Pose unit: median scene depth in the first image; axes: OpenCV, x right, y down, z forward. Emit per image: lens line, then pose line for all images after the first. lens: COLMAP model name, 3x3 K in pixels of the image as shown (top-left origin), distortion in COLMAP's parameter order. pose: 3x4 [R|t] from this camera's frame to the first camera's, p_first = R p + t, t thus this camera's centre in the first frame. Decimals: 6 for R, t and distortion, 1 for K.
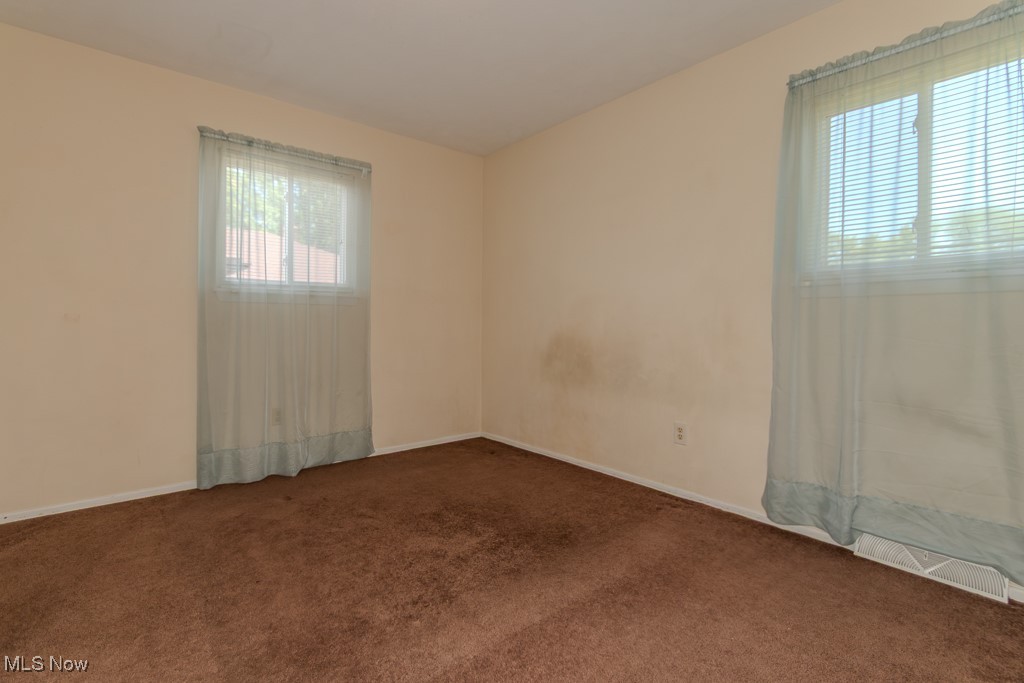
lens RADIAL K [[483.0, 0, 510.1], [0, 483.0, 331.0], [0, 0, 1]] dist [0.003728, -0.006435]
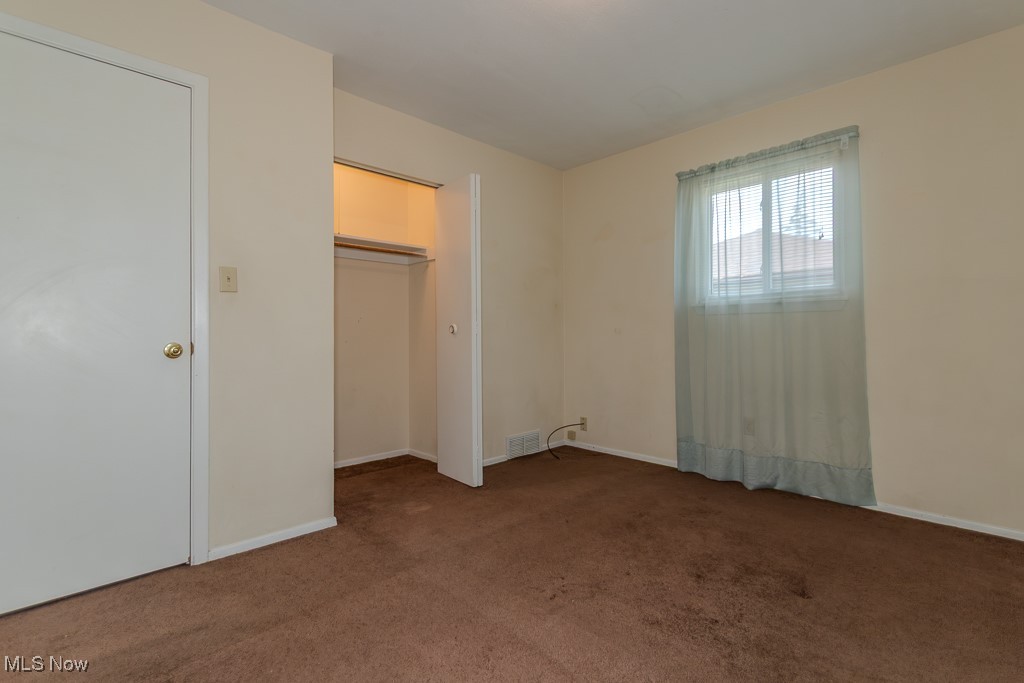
lens RADIAL K [[483.0, 0, 510.1], [0, 483.0, 331.0], [0, 0, 1]] dist [0.003728, -0.006435]
pose [[0.060758, -0.013689, -0.998059, 0.520704], [-0.008263, 0.999865, -0.014217, -0.001397], [0.998118, 0.009111, 0.060637, 0.472386]]
